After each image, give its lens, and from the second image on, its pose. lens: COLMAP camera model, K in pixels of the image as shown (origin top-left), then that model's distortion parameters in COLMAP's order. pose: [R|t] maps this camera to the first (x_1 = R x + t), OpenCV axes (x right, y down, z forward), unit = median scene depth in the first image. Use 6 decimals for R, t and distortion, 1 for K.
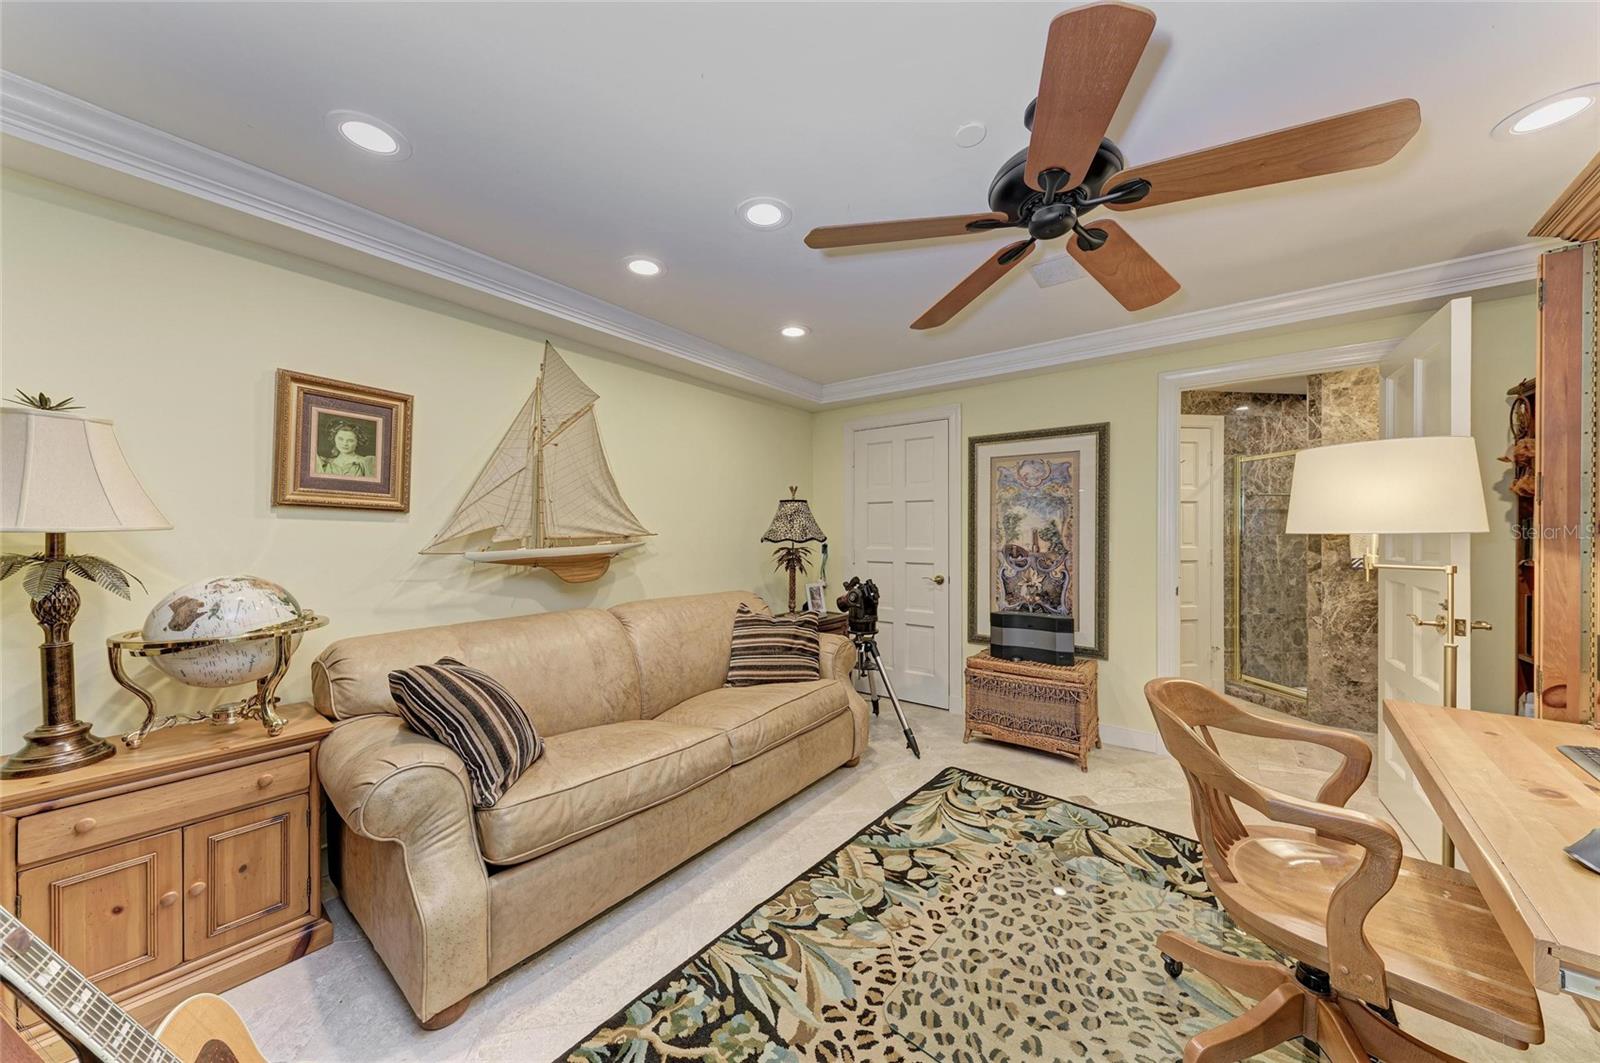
lens RADIAL K [[548.3, 0, 795.0], [0, 548.3, 537.1], [0, 0, 1]] dist [0.009692, -0.000606]
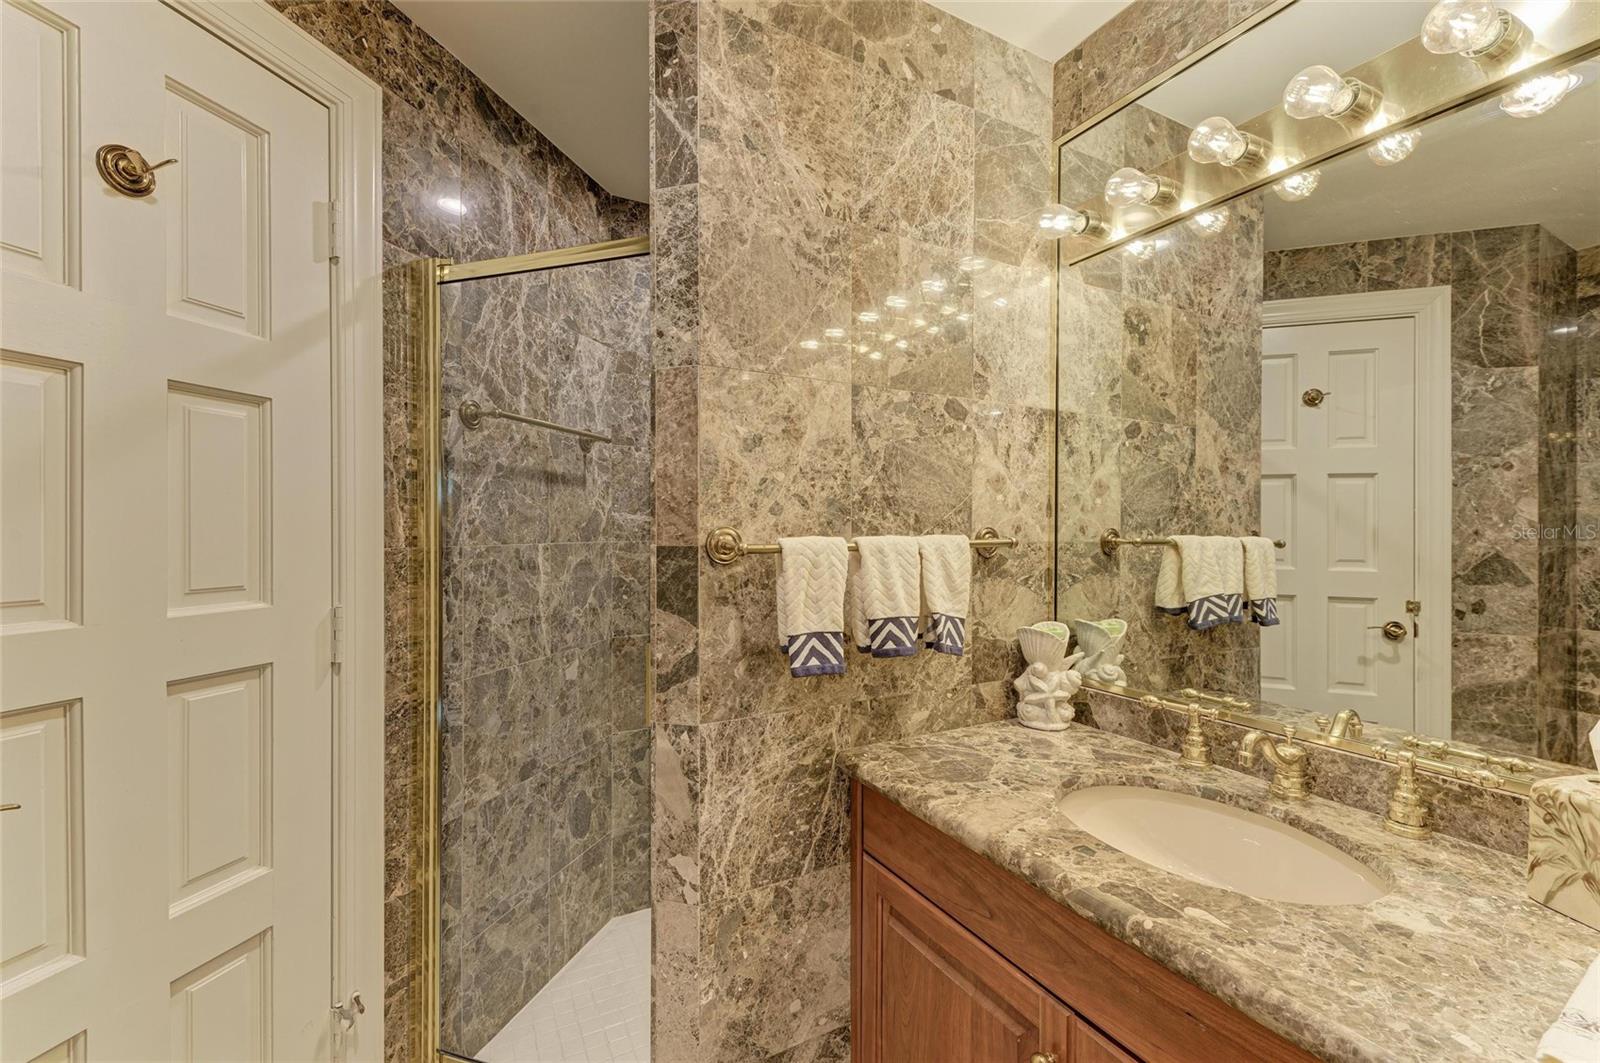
lens RADIAL K [[659.1, 0, 804.3], [0, 659.1, 530.0], [0, 0, 1]] dist [0.012020, 0.000130]
pose [[0.411029, 0.003666, 0.911615, 1.043630], [0.005753, 0.999962, -0.006616, -0.016153], [-0.911604, 0.007964, 0.410992, 1.255767]]
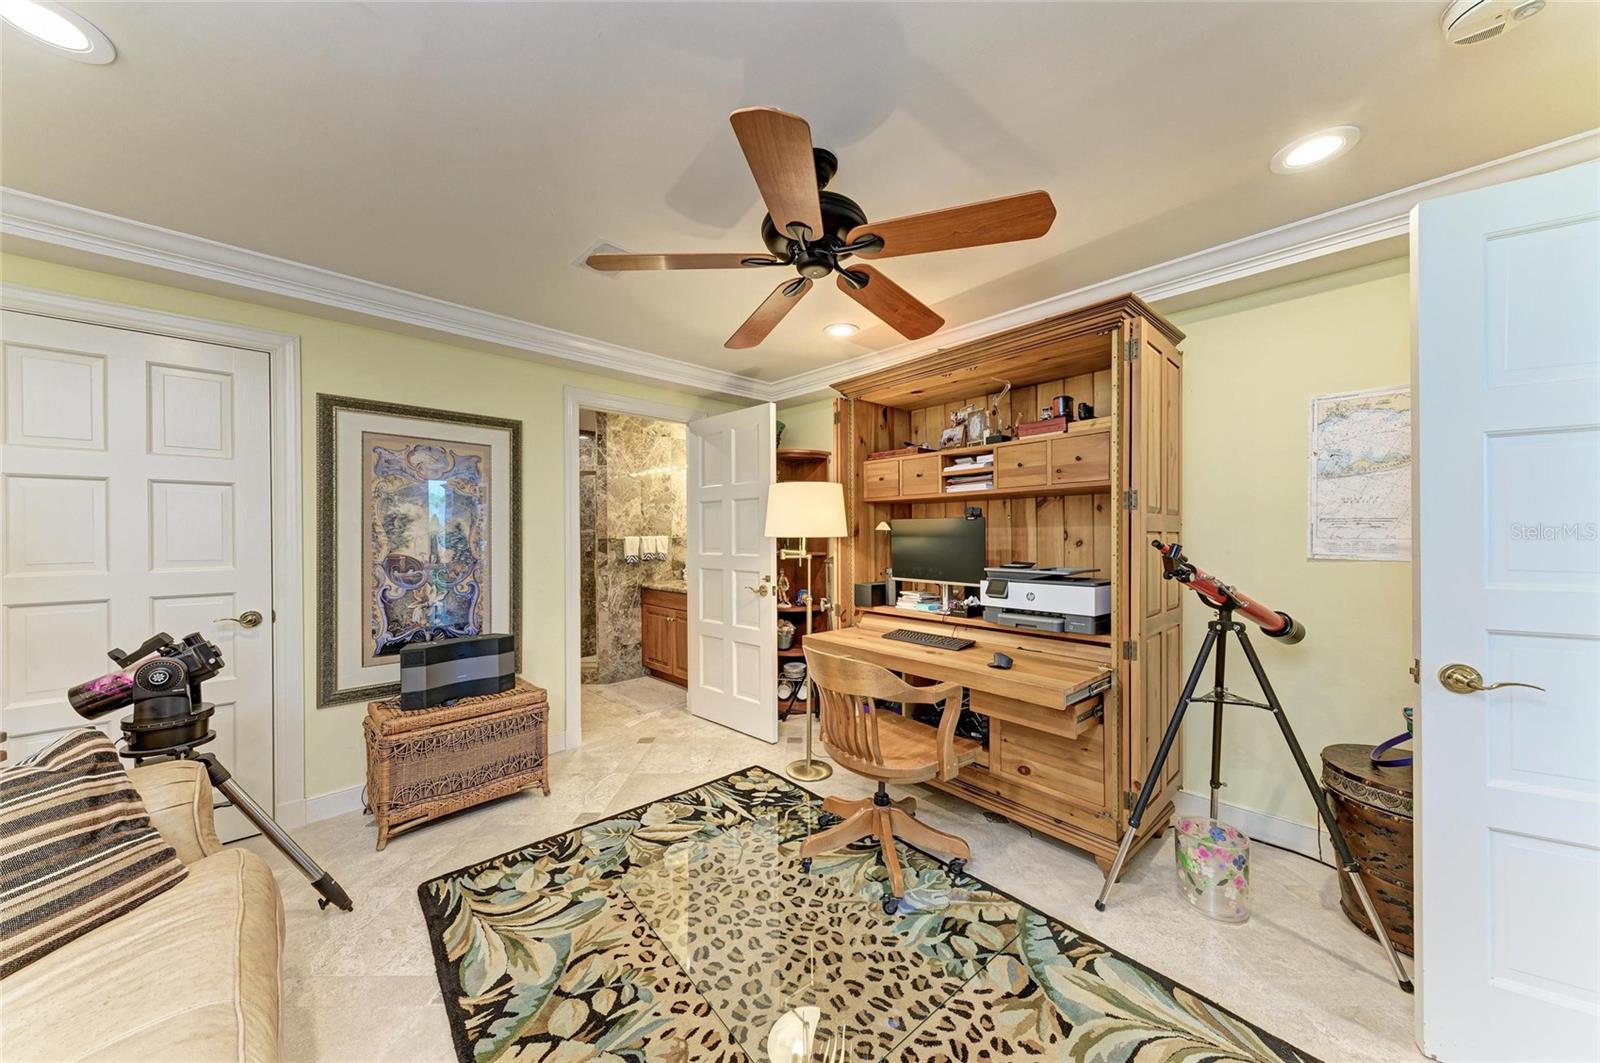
lens RADIAL K [[548.3, 0, 803.7], [0, 548.3, 534.3], [0, 0, 1]] dist [0.009692, -0.000606]
pose [[0.136216, 0.002192, 0.990677, -0.418407], [0.014888, 0.999880, -0.004259, -0.004239], [-0.990567, 0.015329, 0.136168, 0.550785]]
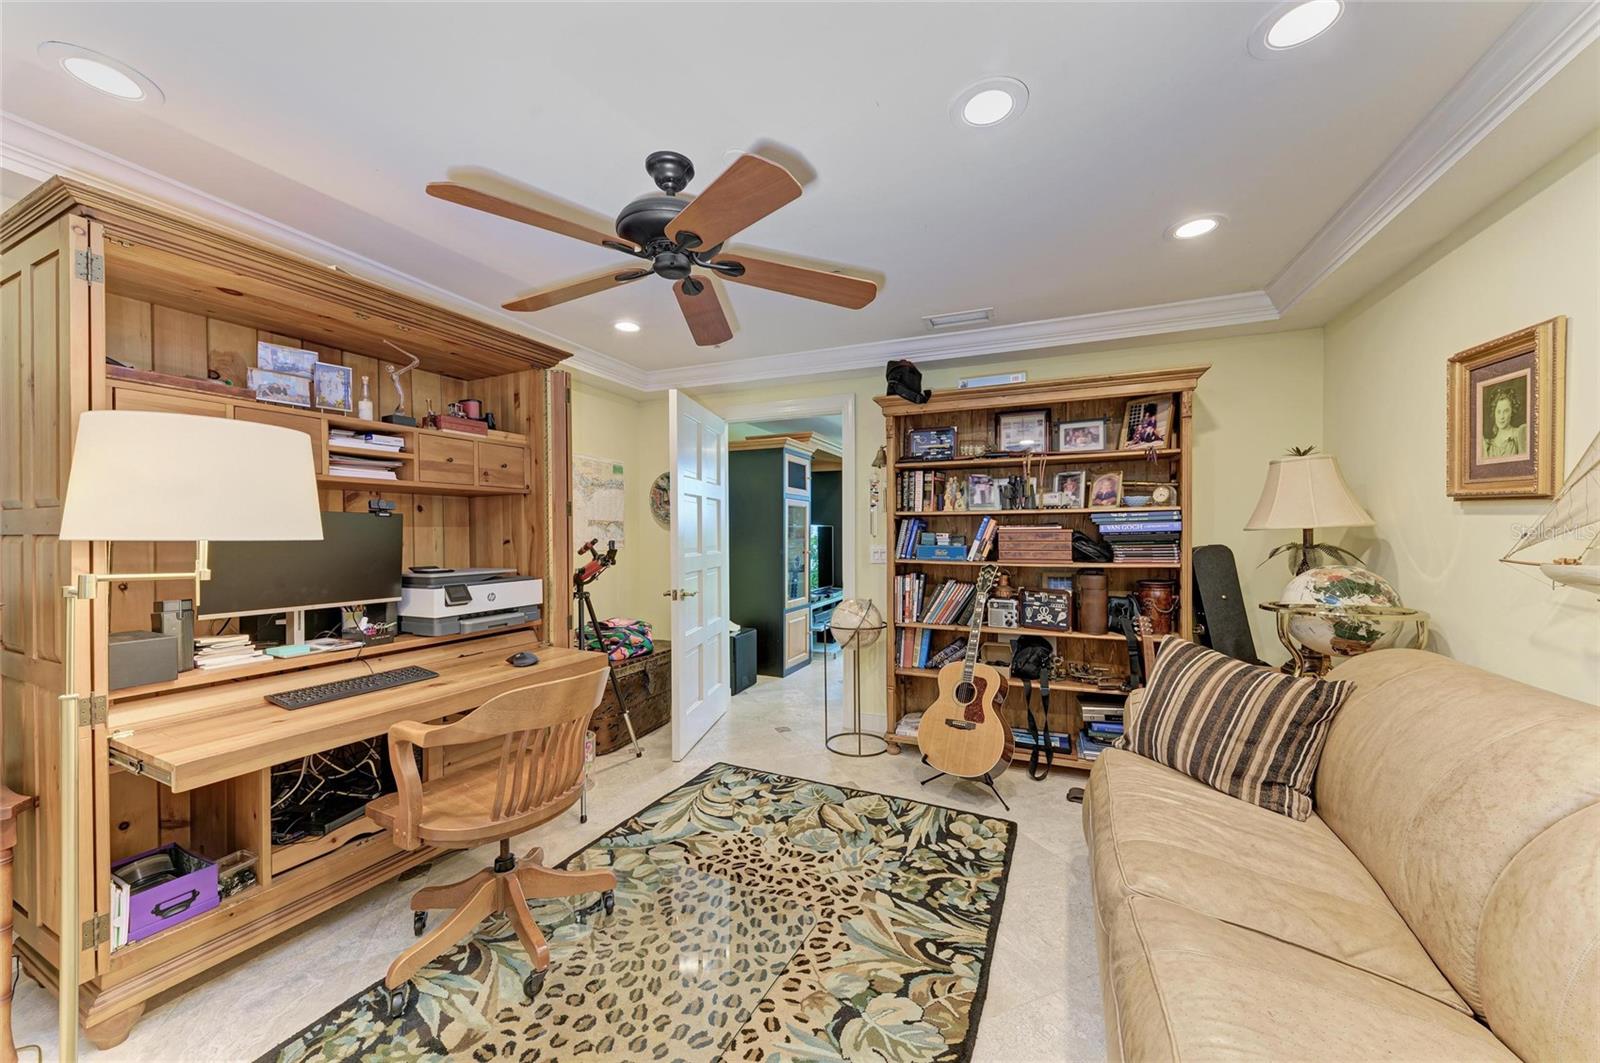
lens RADIAL K [[568.8, 0, 807.6], [0, 568.8, 532.6], [0, 0, 1]] dist [0.001072, -0.000996]
pose [[-0.962675, 0.006451, -0.270584, 0.329019], [0.003639, 0.999934, 0.010892, -0.015064], [0.270636, 0.009501, -0.962635, 1.405375]]
